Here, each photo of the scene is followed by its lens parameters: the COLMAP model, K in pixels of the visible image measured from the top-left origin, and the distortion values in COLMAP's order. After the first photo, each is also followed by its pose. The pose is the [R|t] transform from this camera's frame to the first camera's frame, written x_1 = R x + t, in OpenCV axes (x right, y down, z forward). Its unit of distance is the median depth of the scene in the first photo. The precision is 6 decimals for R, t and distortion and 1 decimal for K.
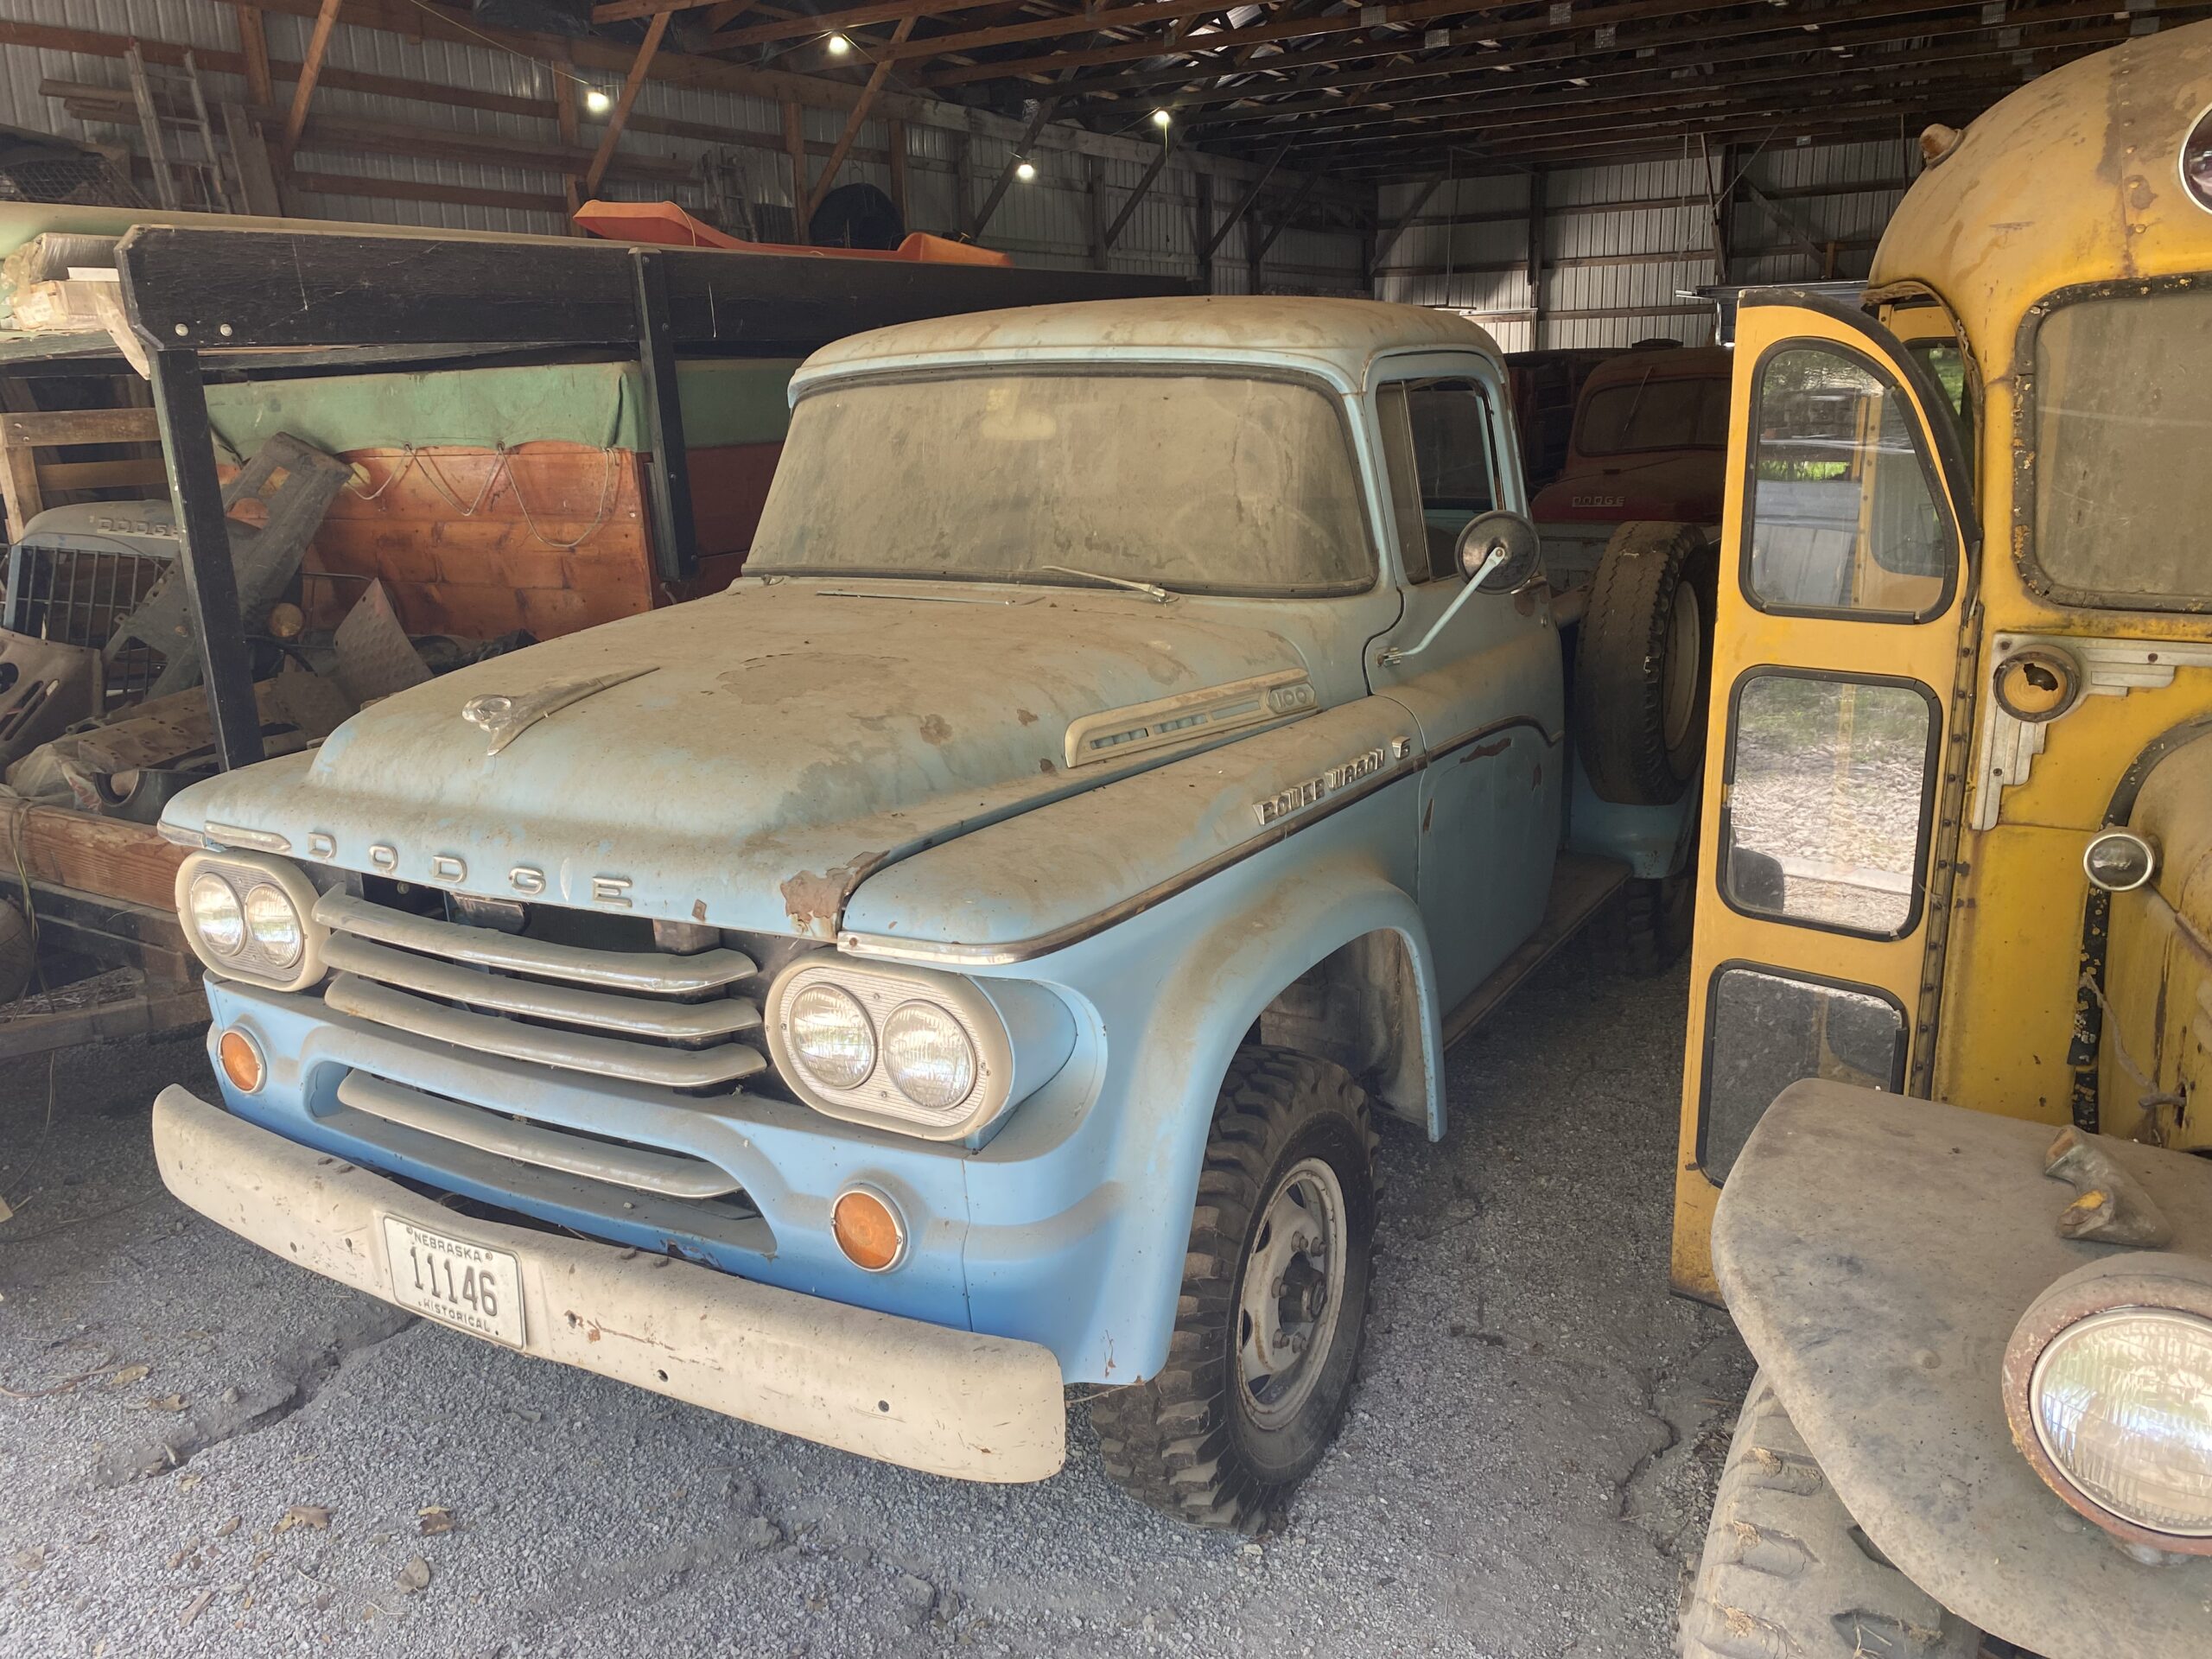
lens RADIAL K [[1658.7, 0, 1112.6], [0, 1658.7, 847.0], [0, 0, 1]] dist [0.004839, -0.005316]
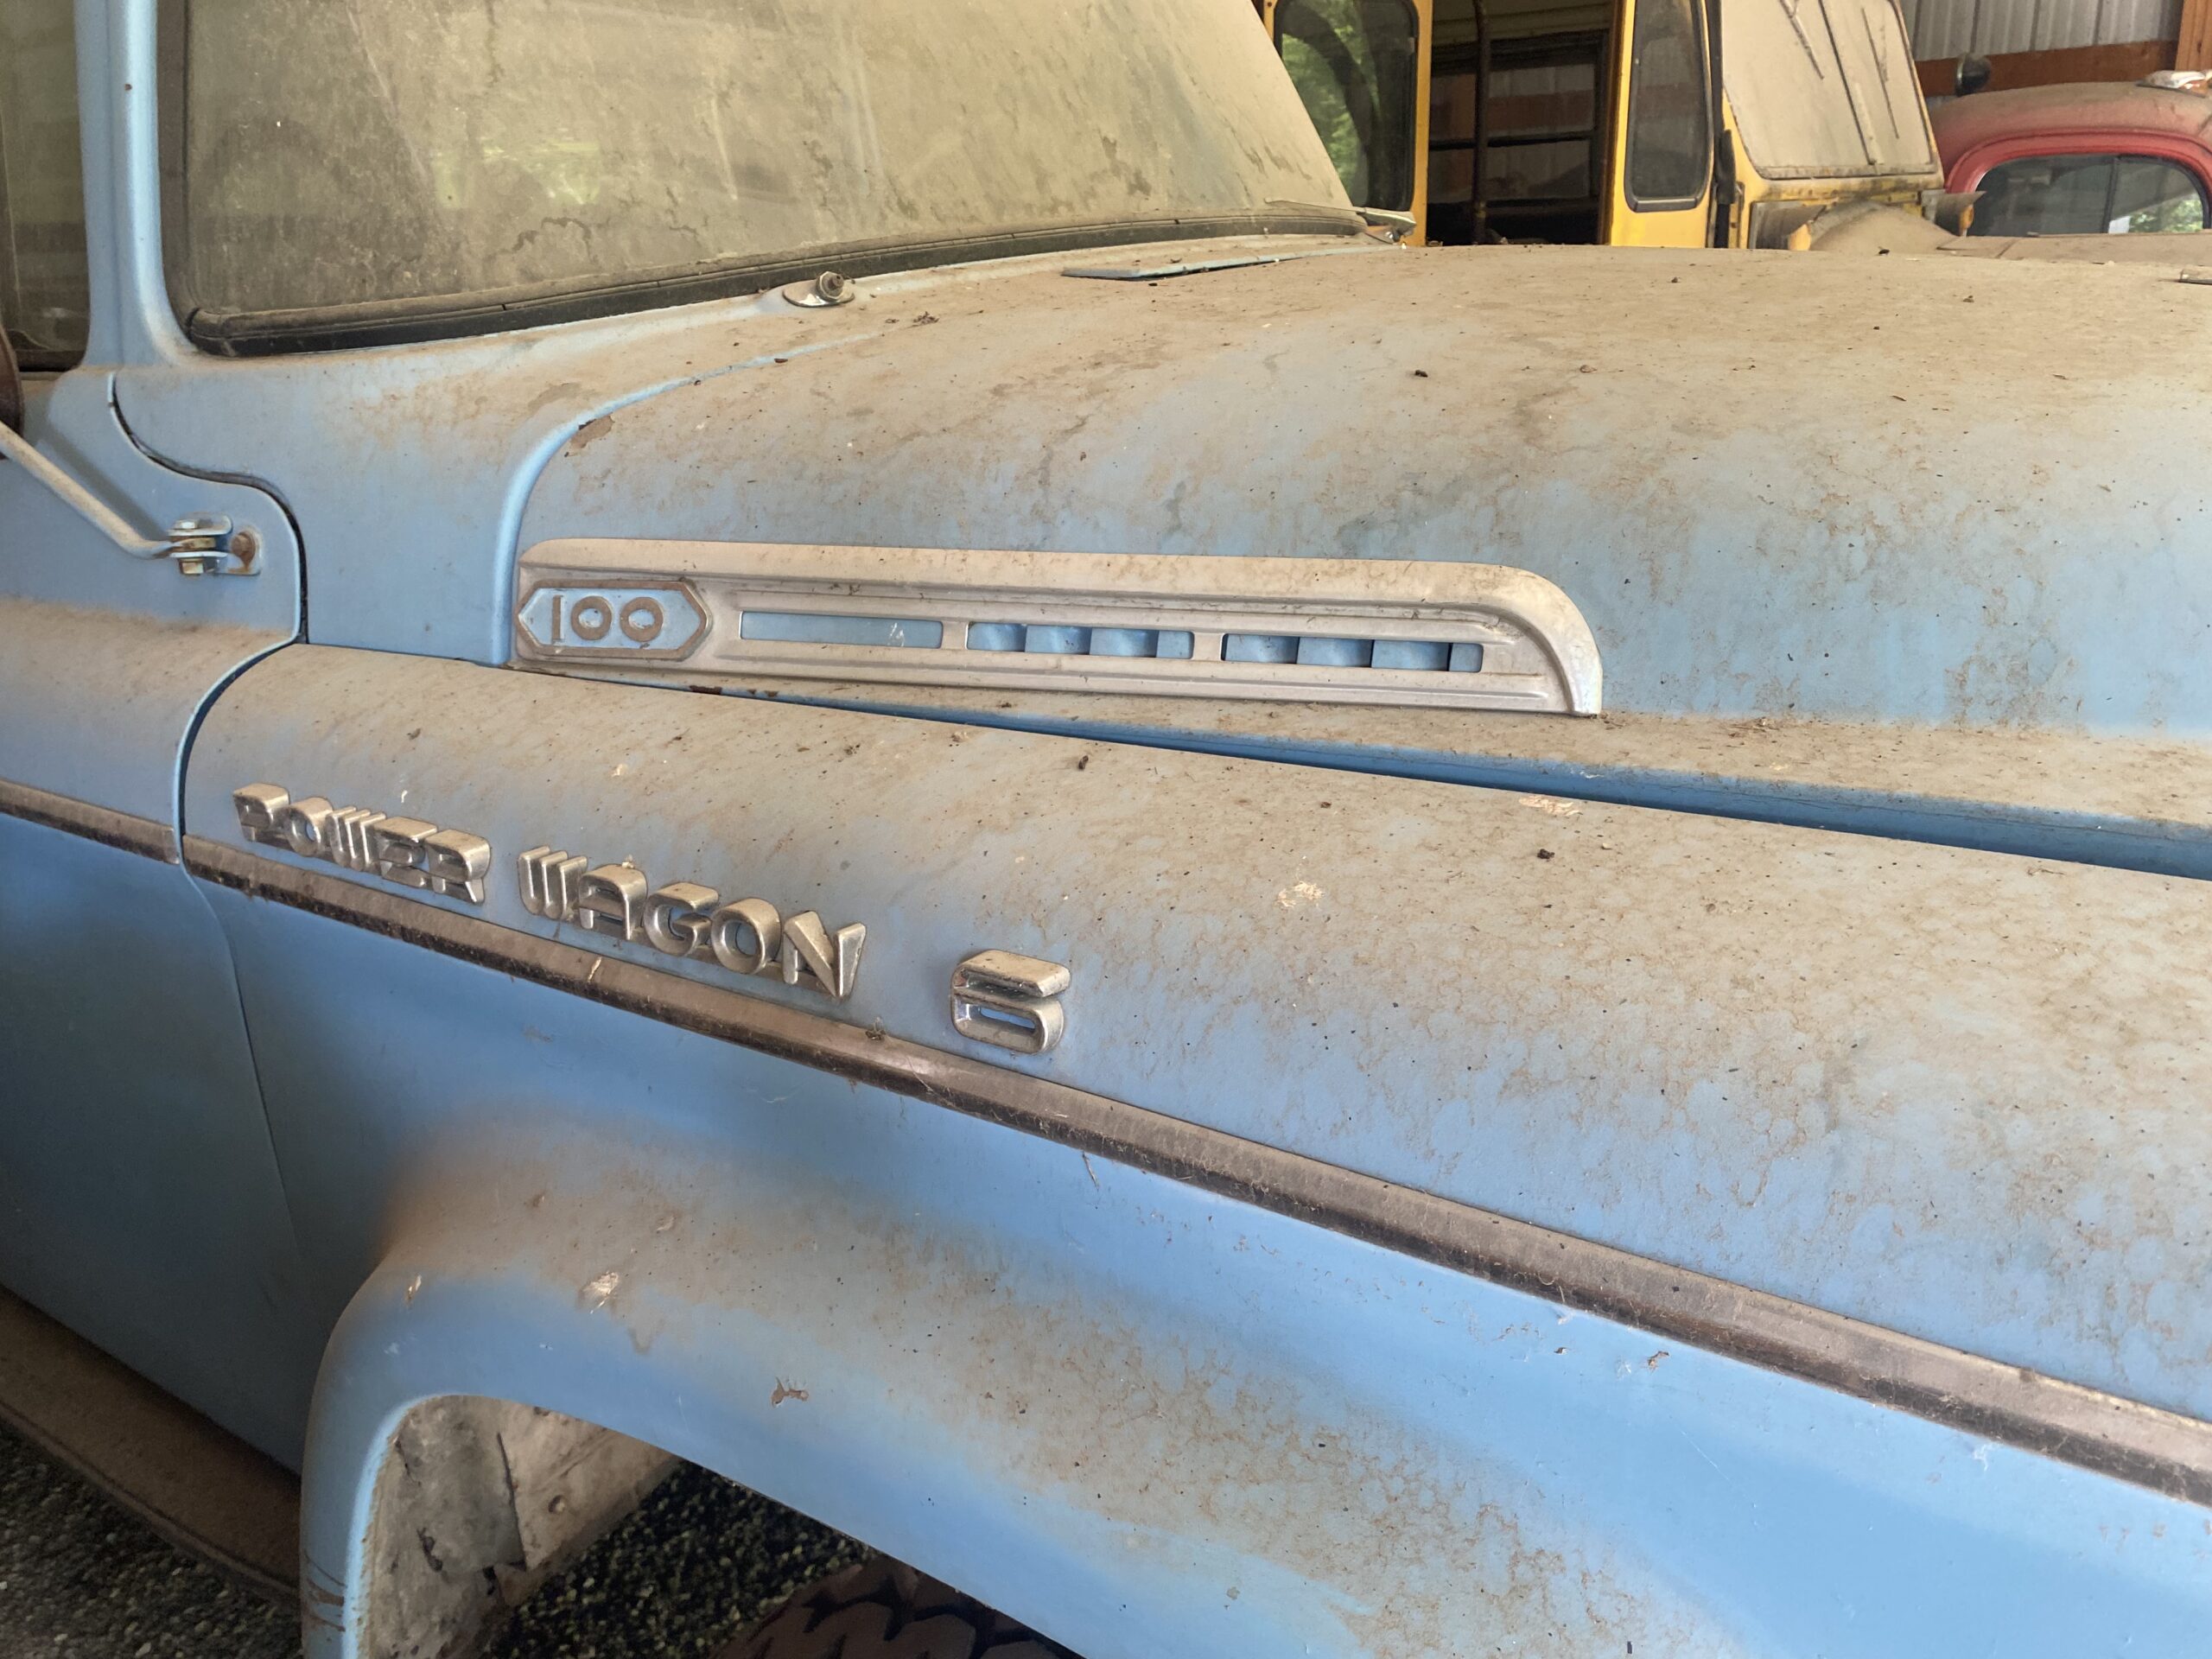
lens RADIAL K [[1596.3, 0, 1027.9], [0, 1596.3, 879.5], [0, 0, 1]] dist [-0.000253, 0.001364]
pose [[0.057676, -0.348194, 0.935647, -0.719111], [0.312657, 0.896360, 0.314300, -0.200180], [-0.948114, 0.274408, 0.160564, 1.324553]]
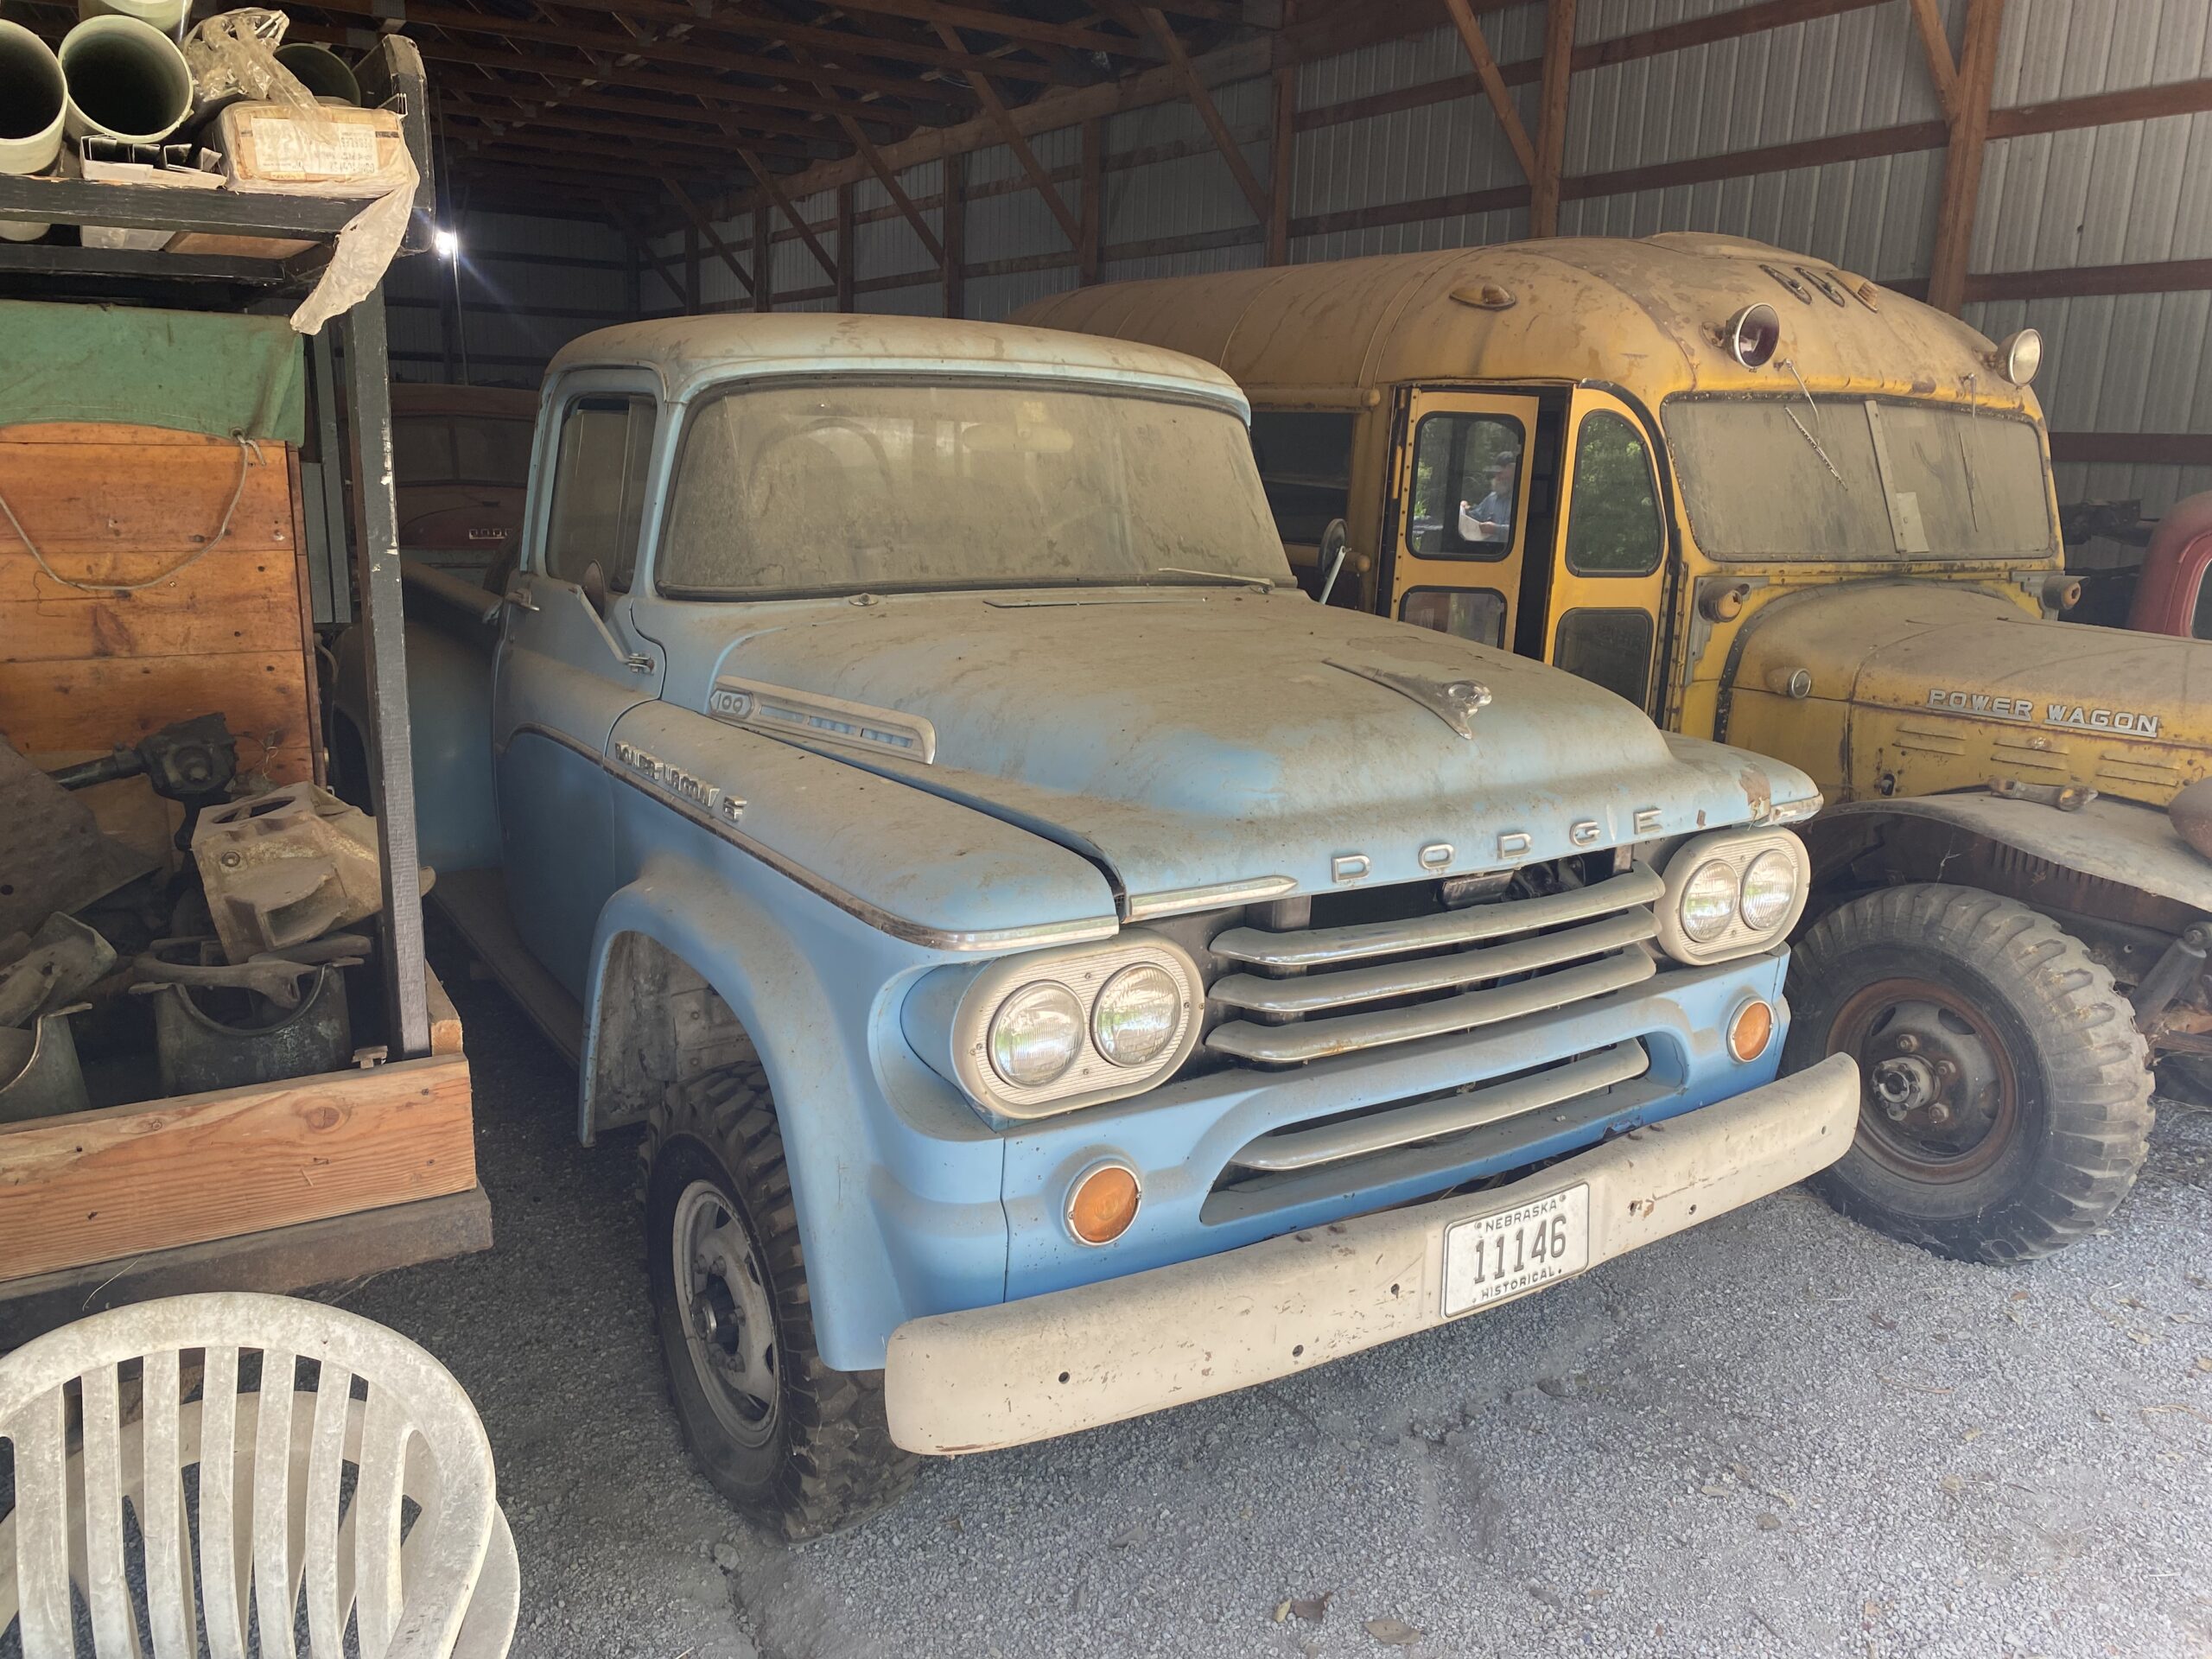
lens RADIAL K [[1695.1, 0, 1116.2], [0, 1695.1, 839.9], [0, 0, 1]] dist [0.009217, 0.002682]
pose [[0.442729, -0.162373, 0.881831, -1.318085], [0.198371, 0.976834, 0.080273, -0.112218], [-0.874437, 0.139391, 0.464683, 0.660416]]
